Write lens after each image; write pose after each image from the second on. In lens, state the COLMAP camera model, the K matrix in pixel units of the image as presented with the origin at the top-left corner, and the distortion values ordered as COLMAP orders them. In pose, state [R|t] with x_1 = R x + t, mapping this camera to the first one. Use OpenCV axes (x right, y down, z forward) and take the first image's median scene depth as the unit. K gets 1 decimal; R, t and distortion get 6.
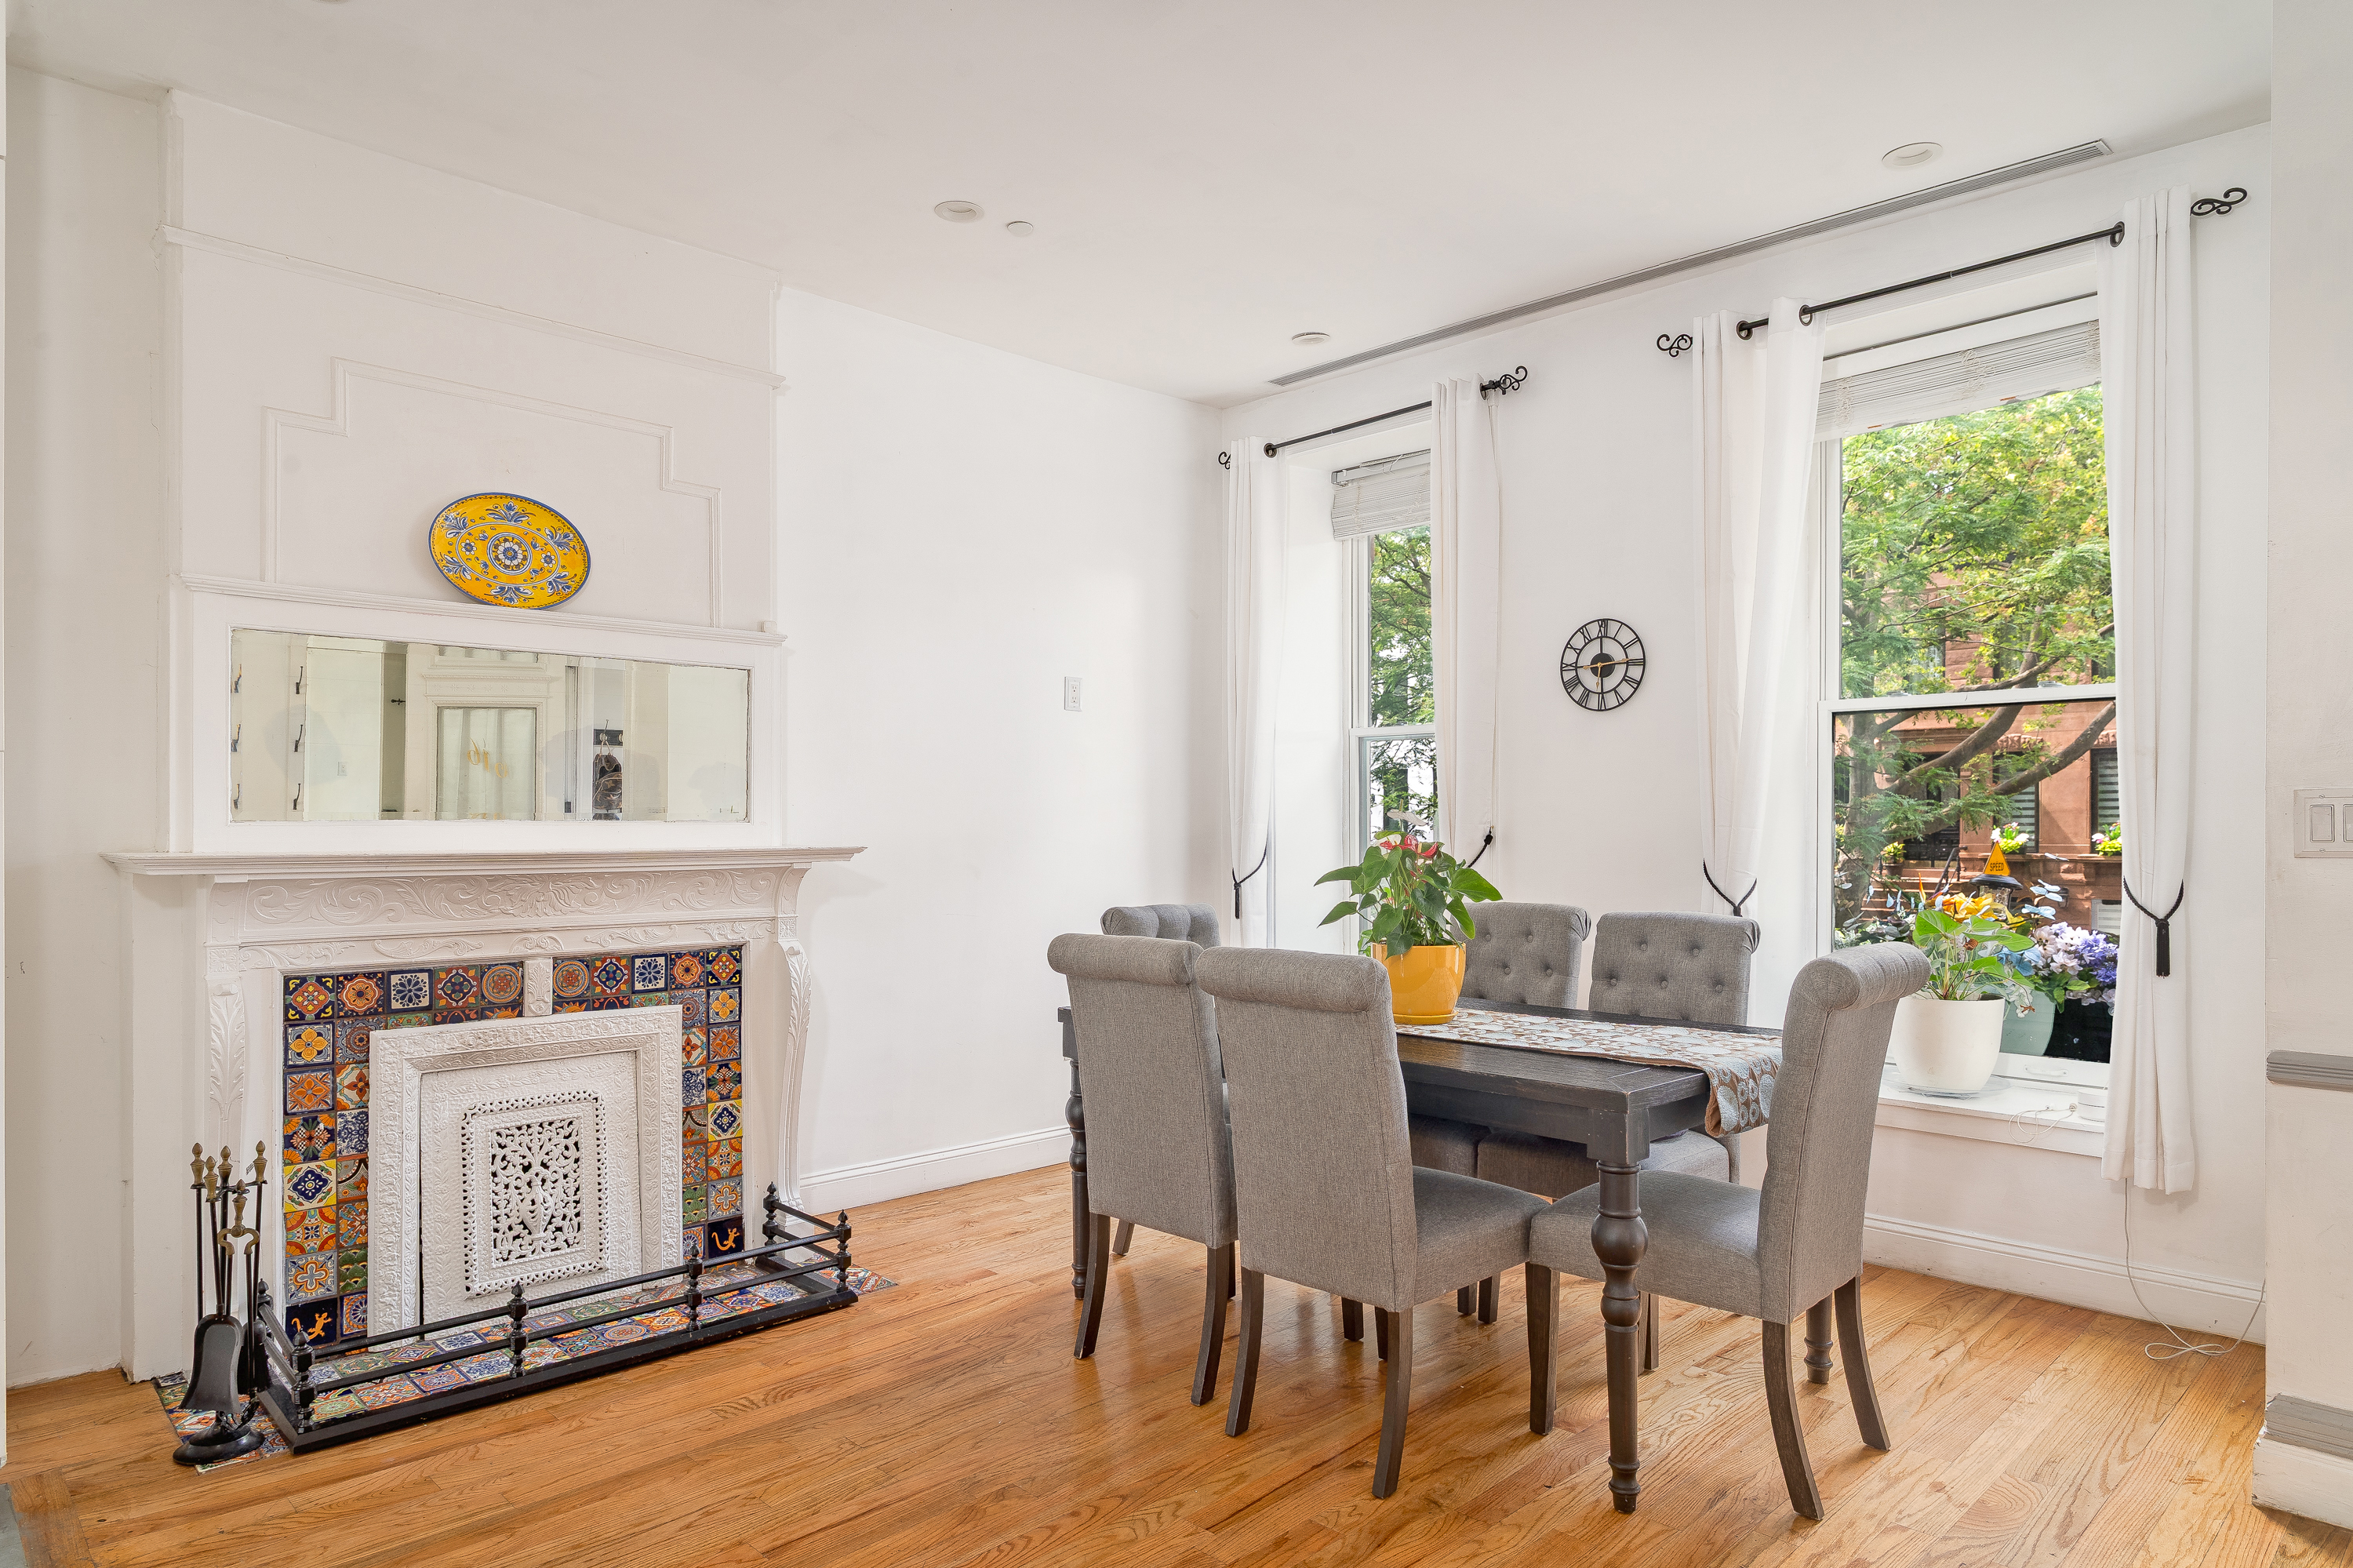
lens RADIAL K [[1431.8, 0, 1175.1], [0, 1431.8, 787.8], [0, 0, 1]] dist [0.003628, 0.001020]
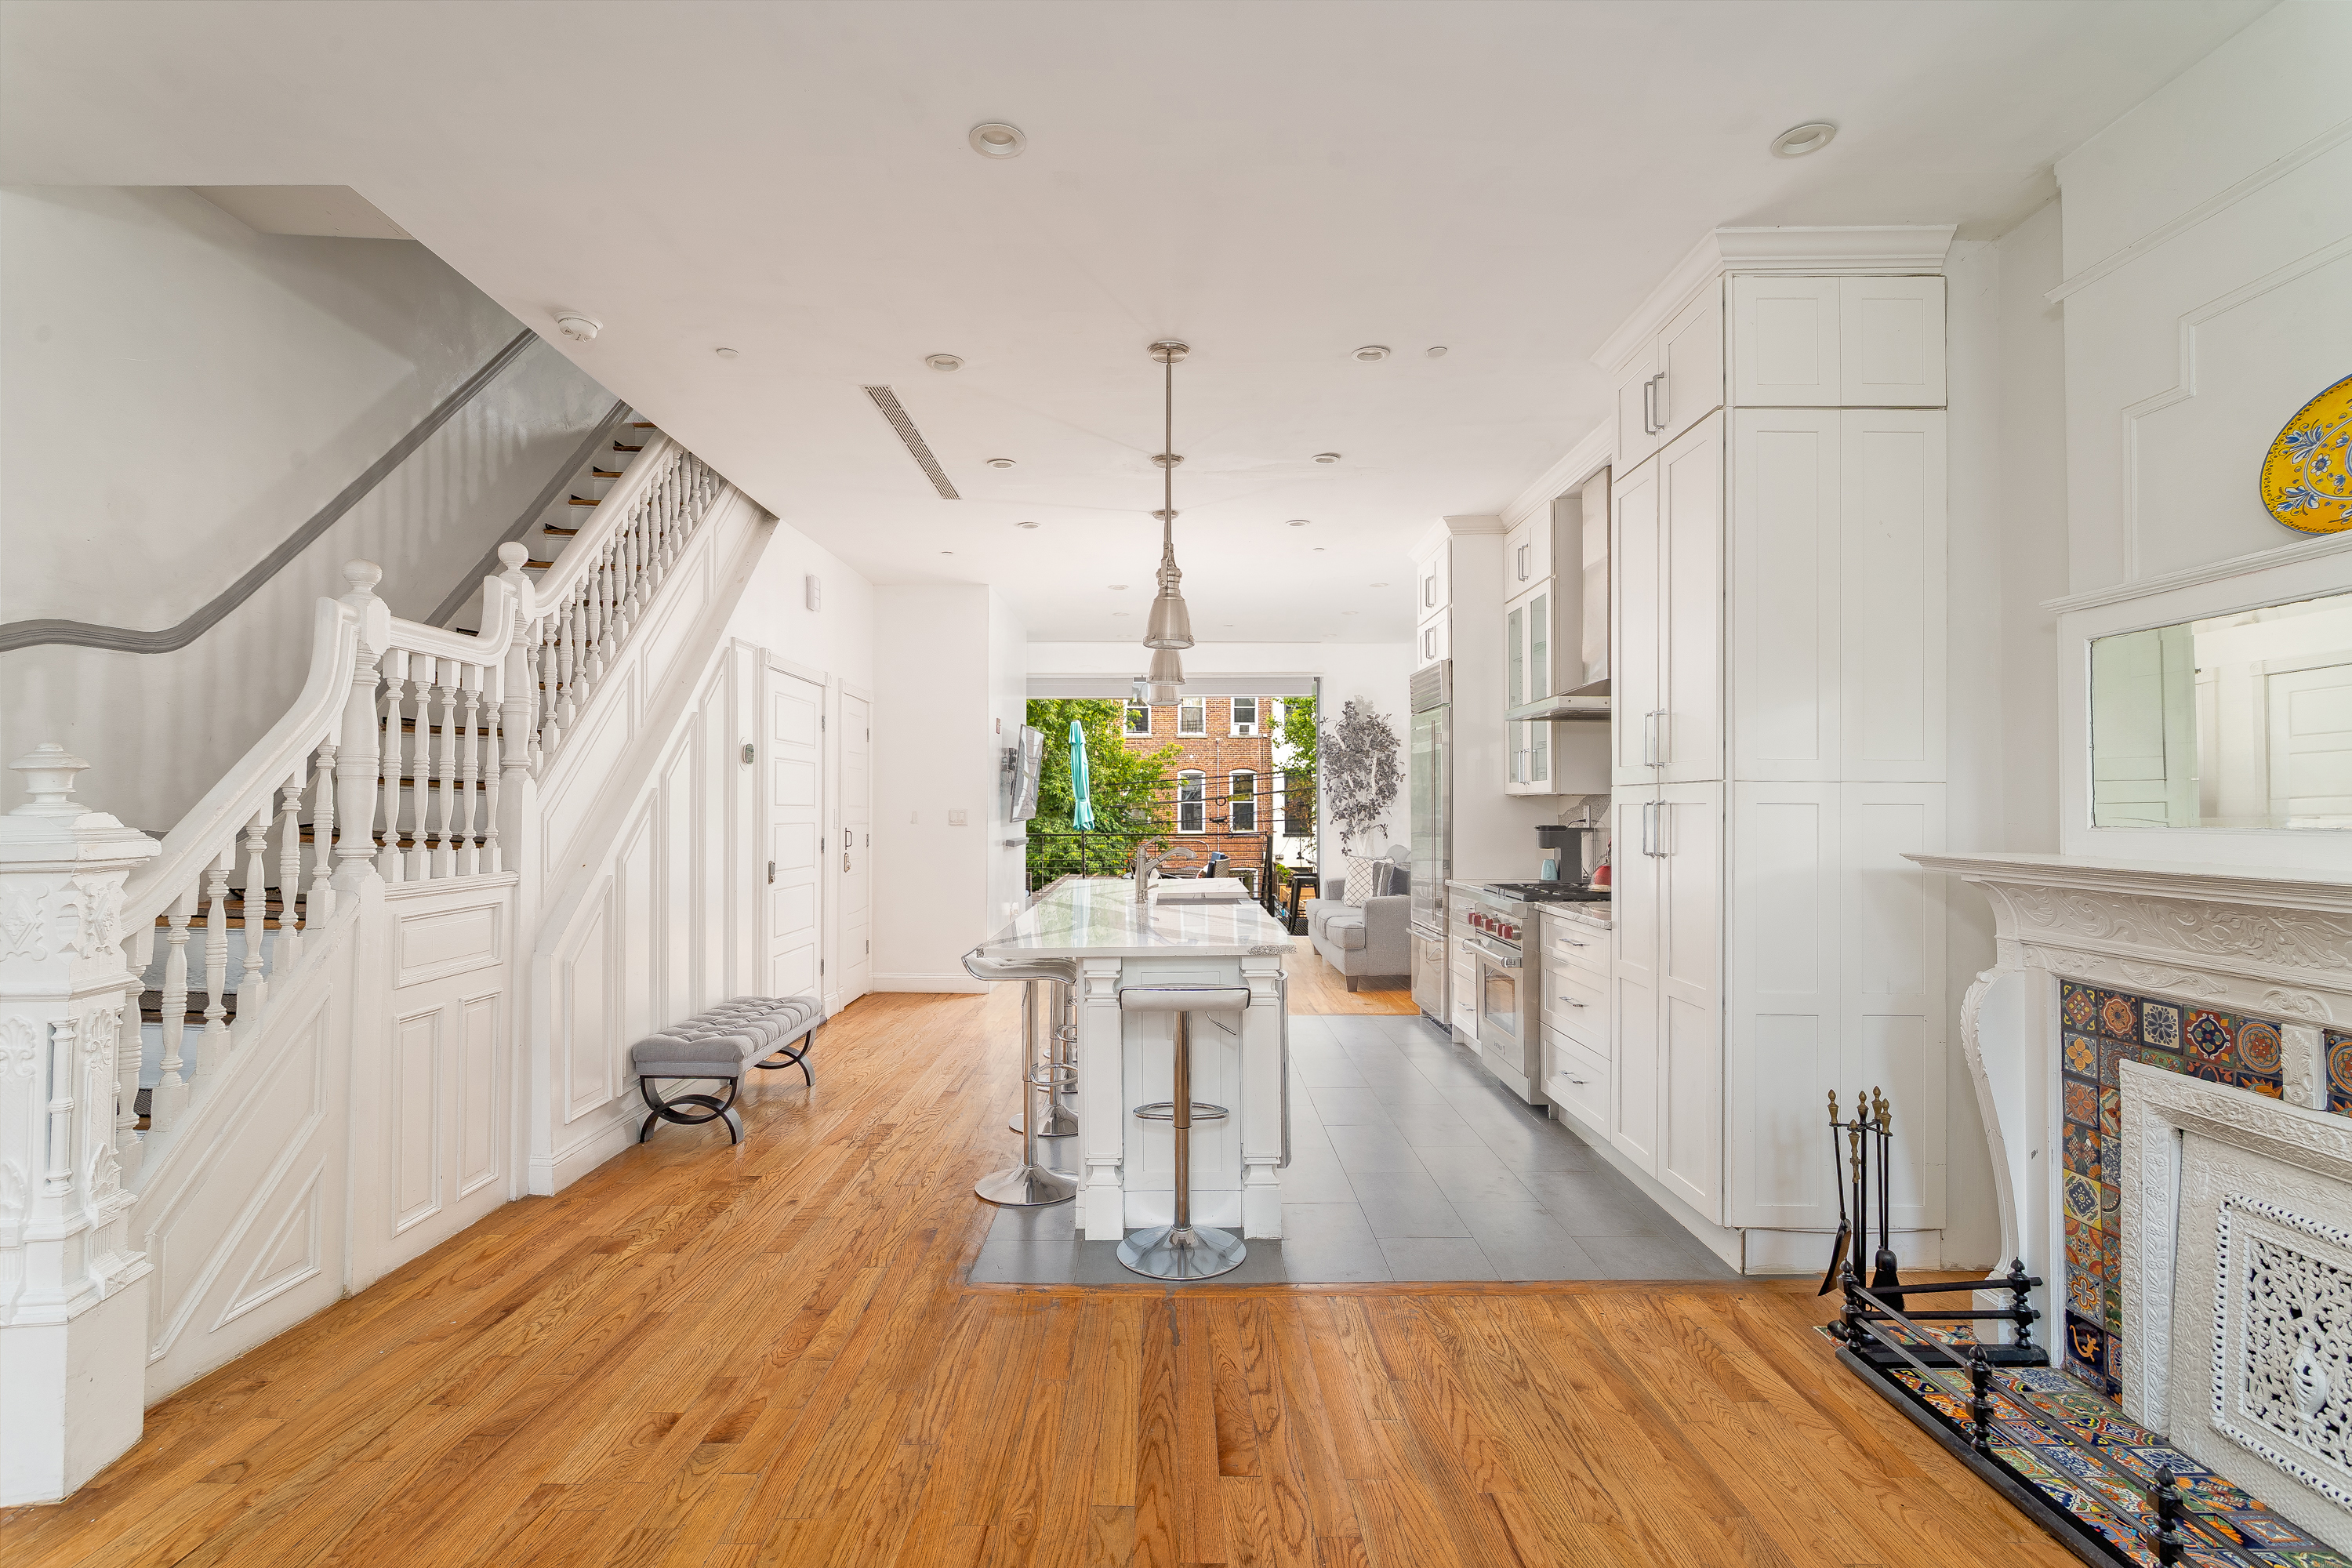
lens RADIAL K [[1132.4, 0, 1171.0], [0, 1132.4, 788.6], [0, 0, 1]] dist [0.002066, -0.000011]
pose [[-0.700760, -0.015782, -0.713222, 0.383165], [0.012351, 0.999337, -0.034247, 0.015313], [0.713290, -0.032808, -0.700101, 1.083456]]
